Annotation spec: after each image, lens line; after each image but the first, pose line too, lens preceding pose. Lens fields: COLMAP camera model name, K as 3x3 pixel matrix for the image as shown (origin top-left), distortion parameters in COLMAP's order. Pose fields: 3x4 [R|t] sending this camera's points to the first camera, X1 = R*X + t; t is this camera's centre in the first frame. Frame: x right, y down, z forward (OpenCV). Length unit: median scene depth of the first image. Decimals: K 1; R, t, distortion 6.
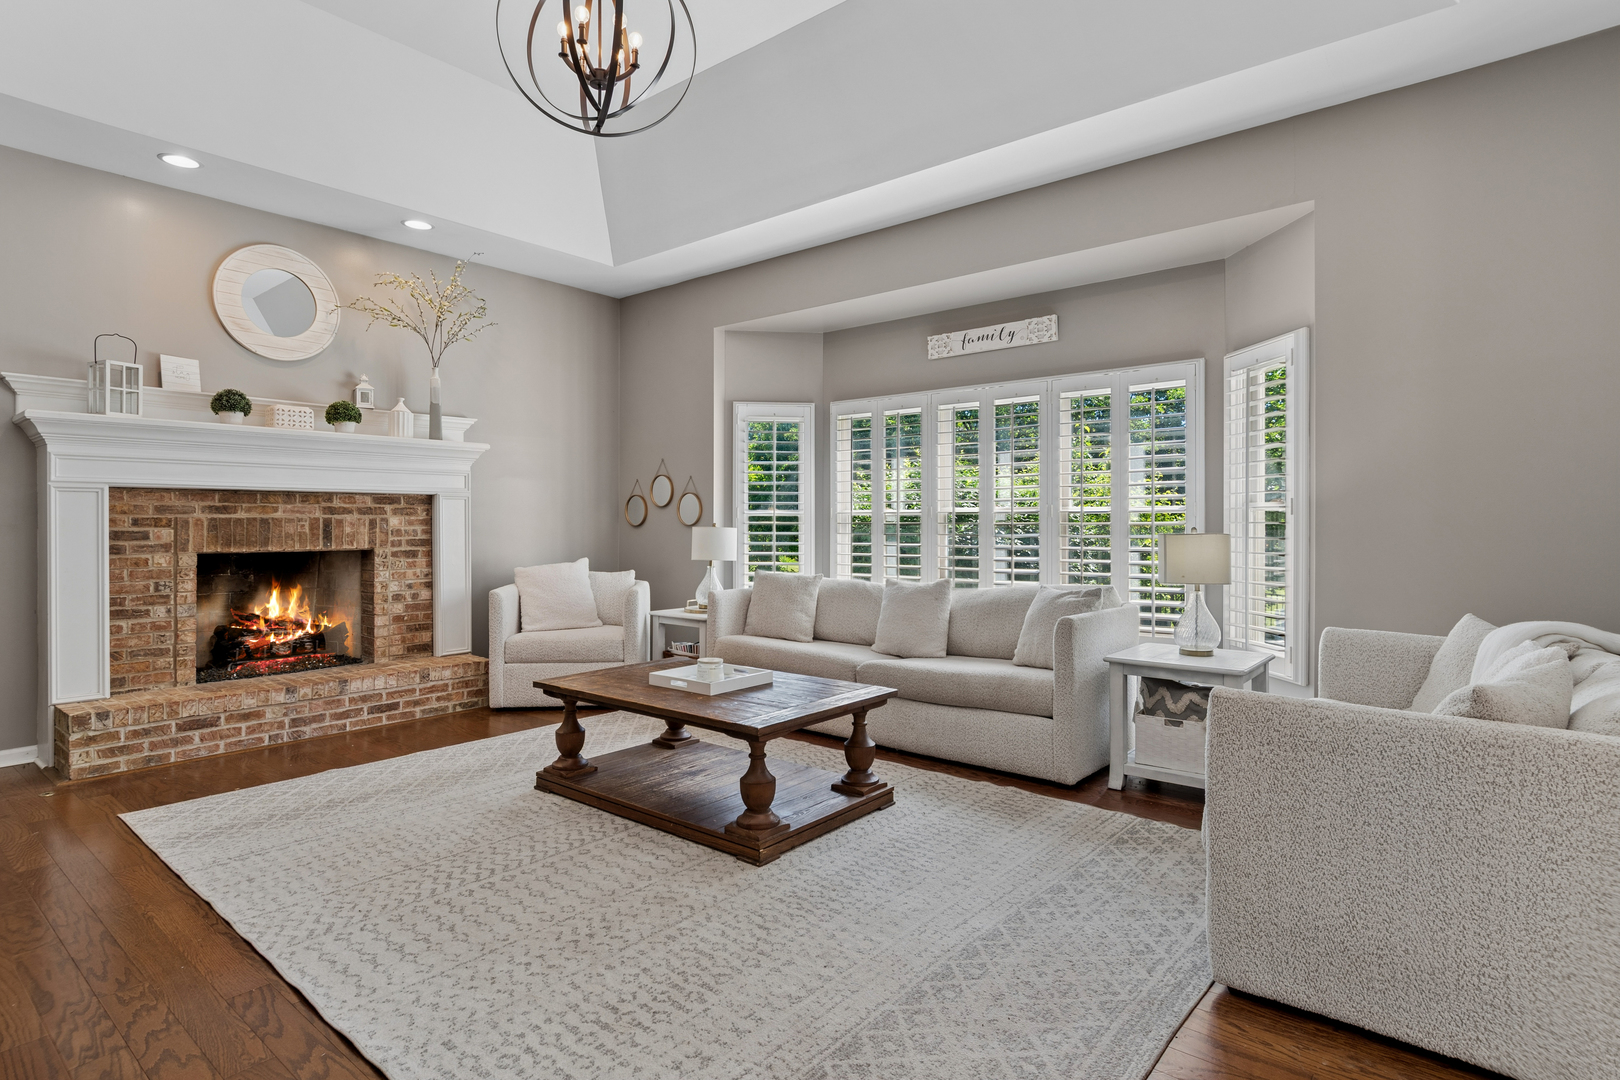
lens RADIAL K [[854.4, 0, 809.1], [0, 854.4, 528.3], [0, 0, 1]] dist [0.015714, -0.016254]
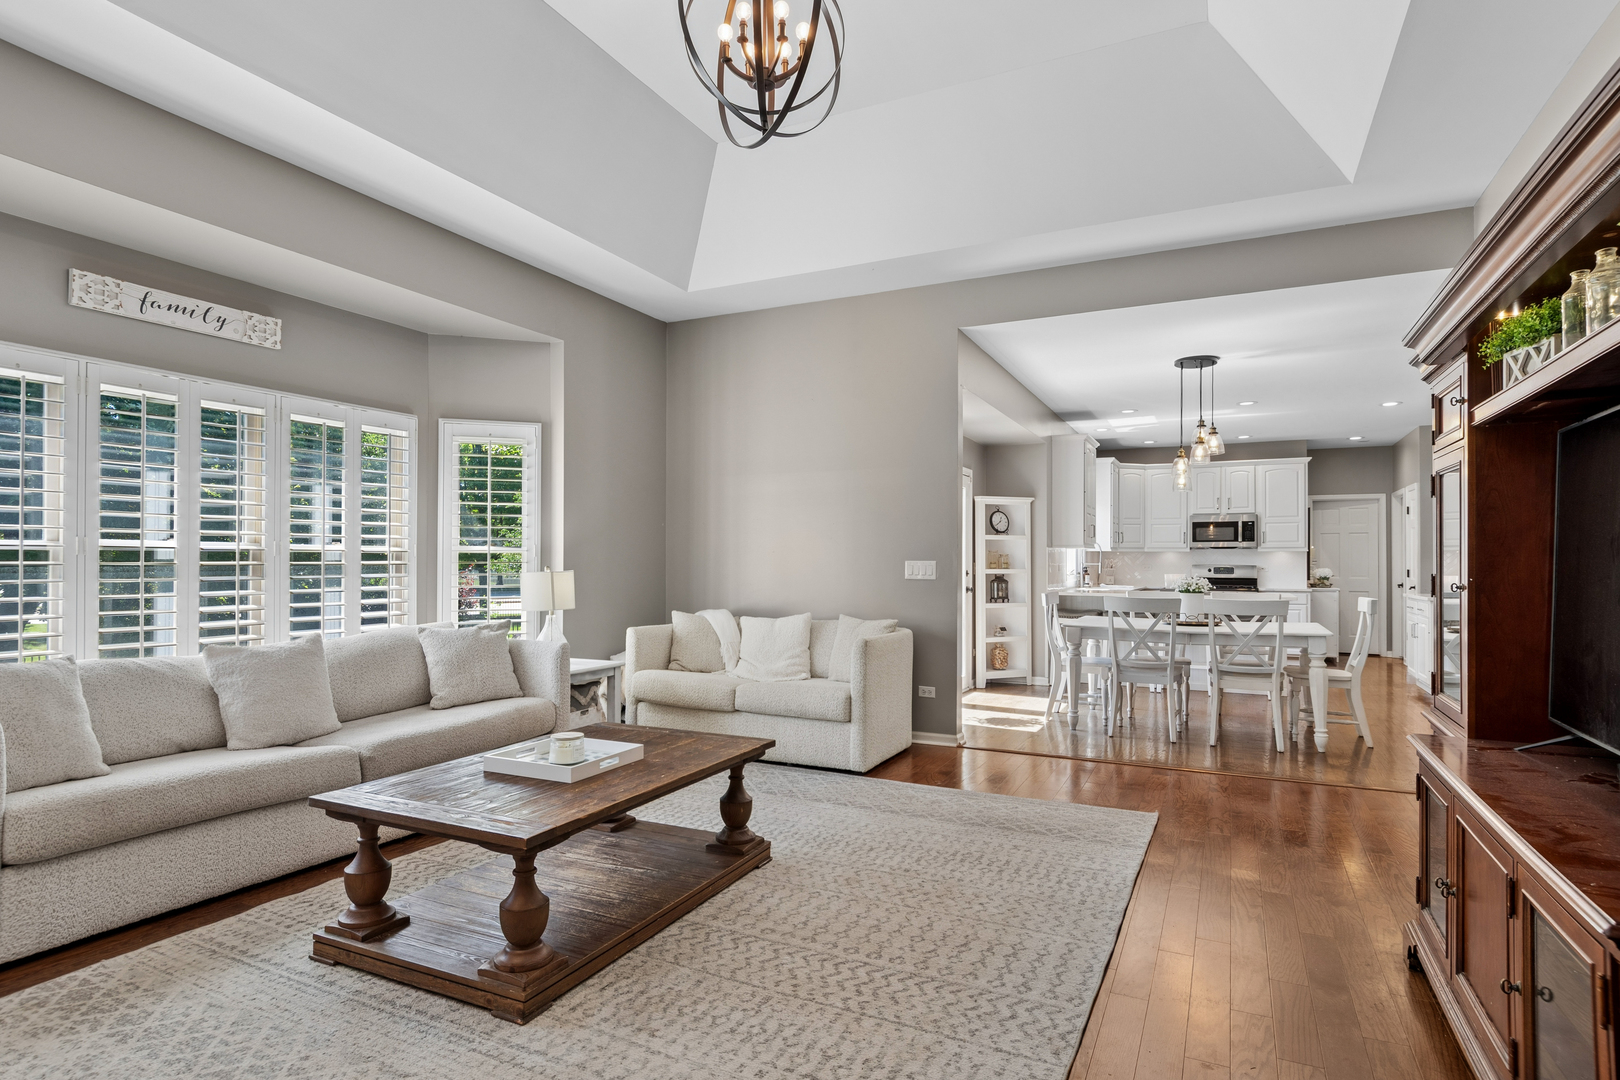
lens RADIAL K [[849.9, 0, 810.0], [0, 849.9, 554.6], [0, 0, 1]] dist [0.013413, -0.000444]
pose [[-0.236272, 0.005193, 0.971673, -0.715187], [0.002474, 0.999986, -0.004743, -0.008808], [-0.971684, 0.001283, -0.236282, 0.728932]]
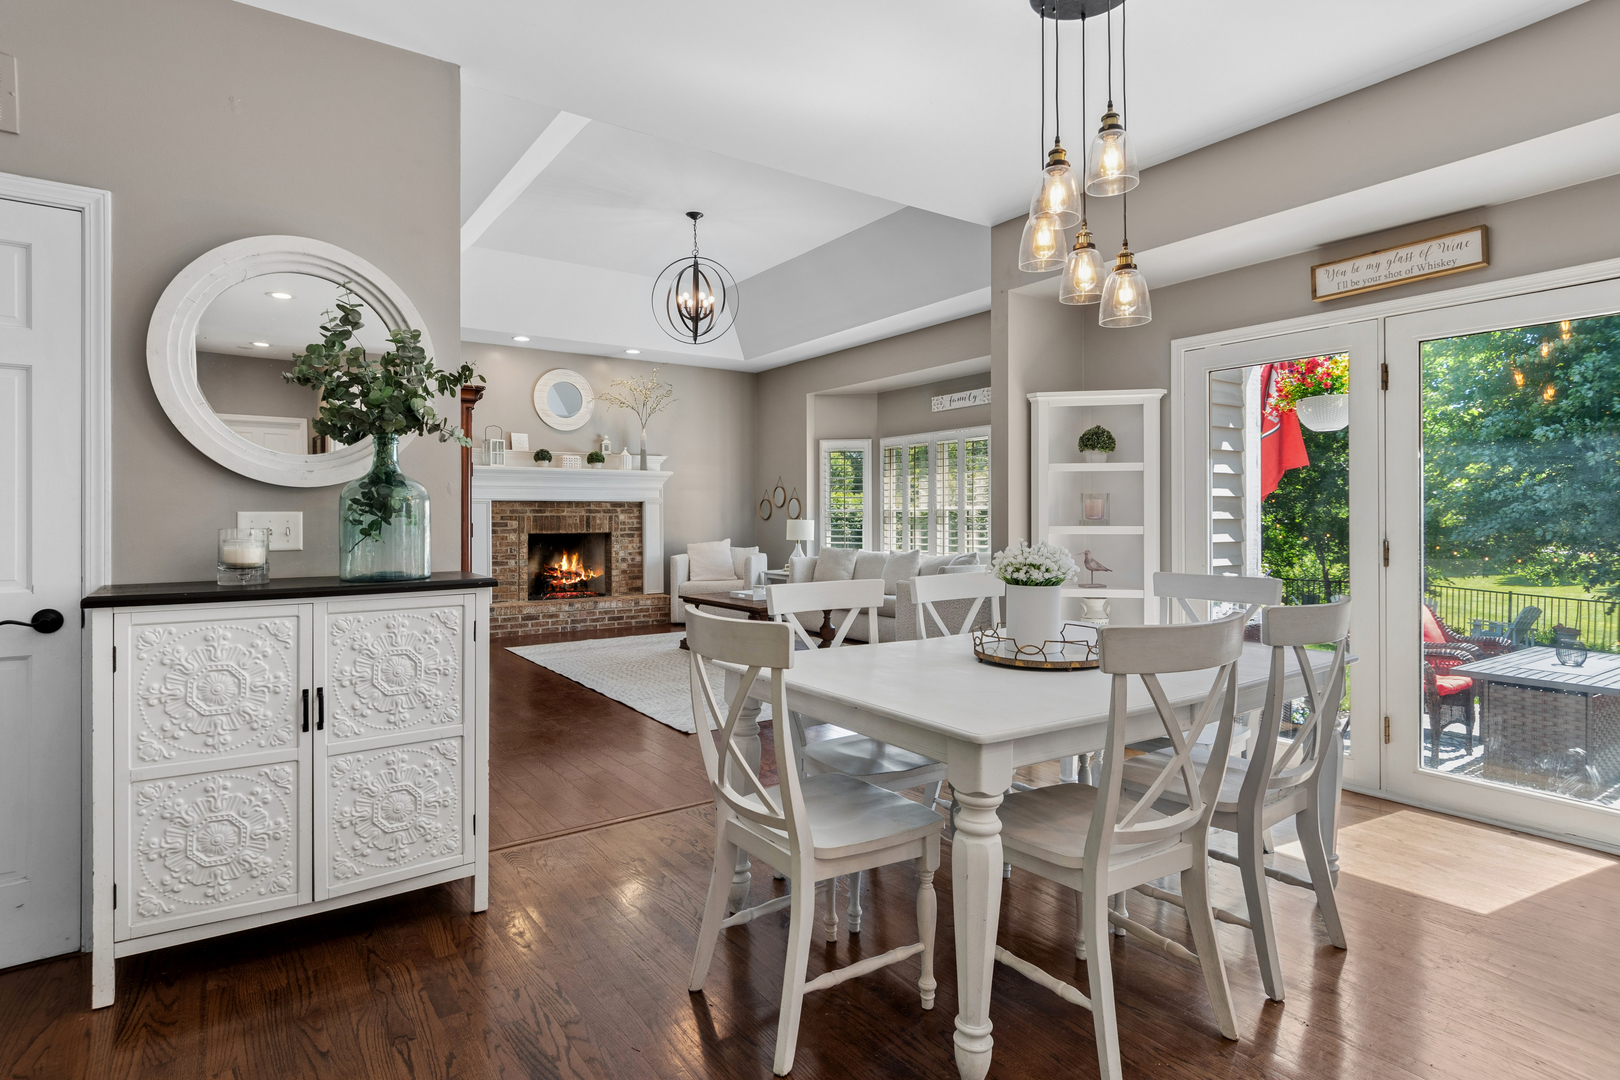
lens RADIAL K [[854.4, 0, 809.1], [0, 854.4, 528.3], [0, 0, 1]] dist [0.015714, -0.016254]
pose [[0.965283, -0.000881, -0.261203, 0.389211], [0.002632, 0.999976, 0.006354, 0.005557], [0.261192, -0.006821, 0.965263, -0.671590]]
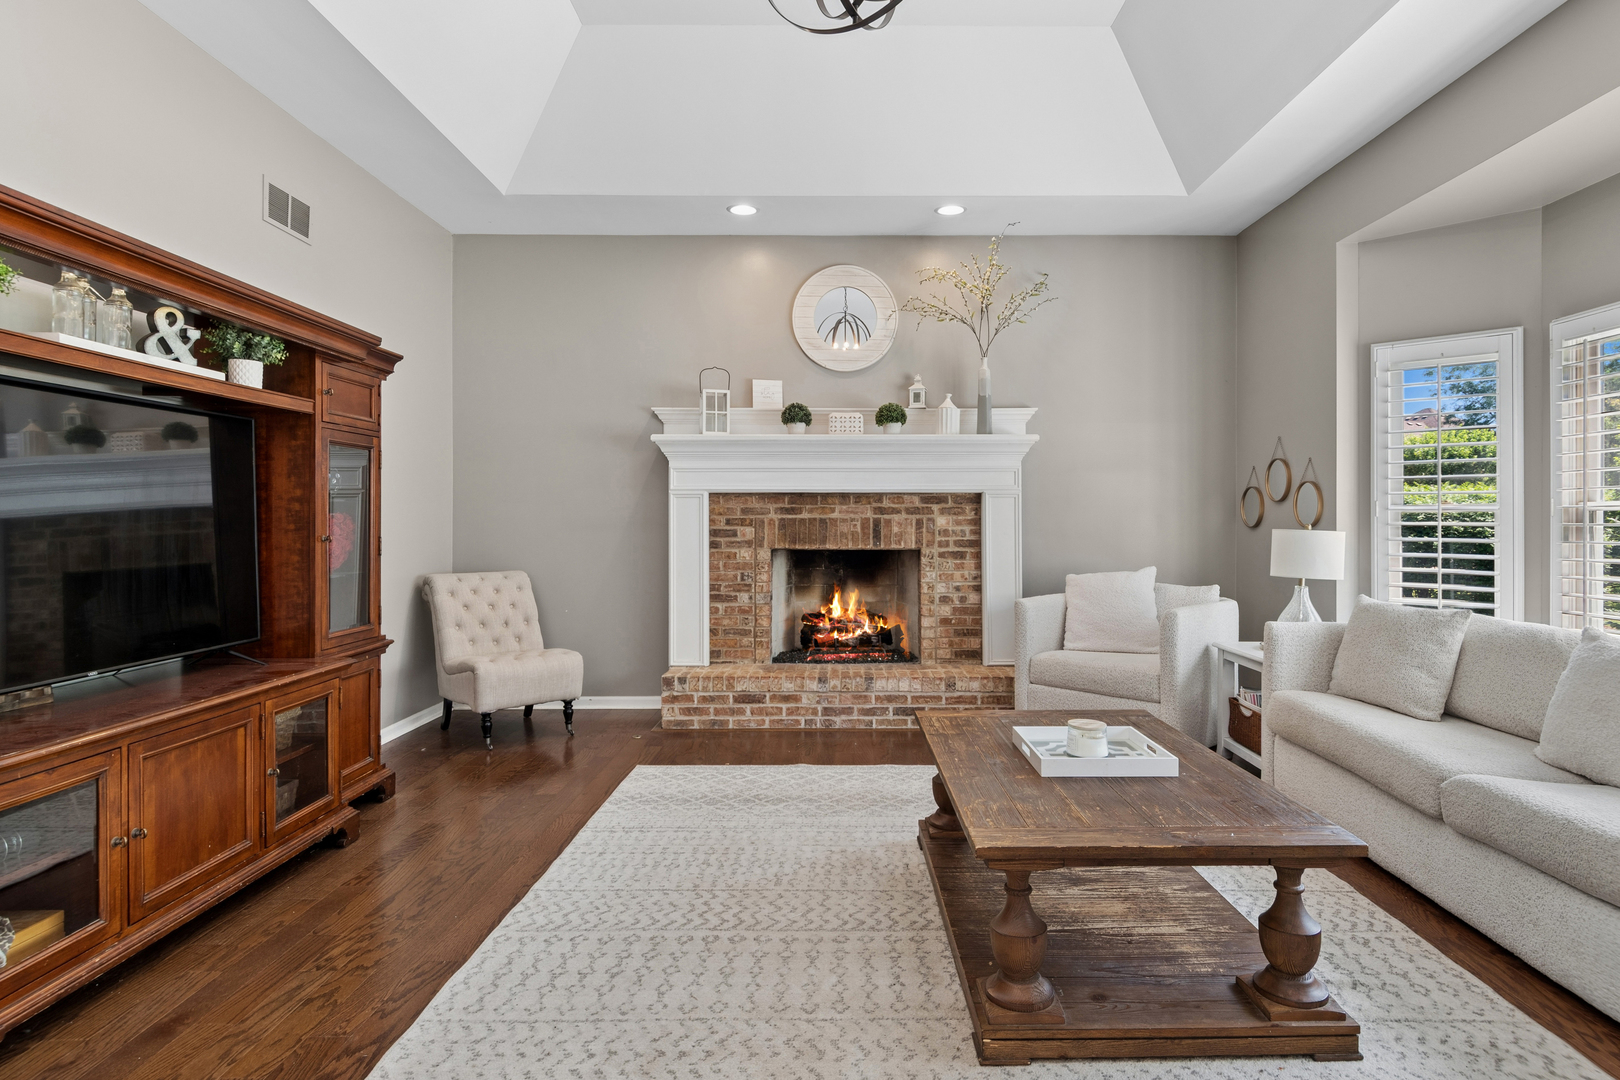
lens RADIAL K [[874.0, 0, 838.6], [0, 874.0, 521.8], [0, 0, 1]] dist [0.030434, -0.038256]
pose [[0.642268, 0.000784, -0.766480, 0.222945], [-0.006197, 0.999972, -0.004170, -0.002802], [0.766455, 0.007428, 0.642255, 0.296042]]
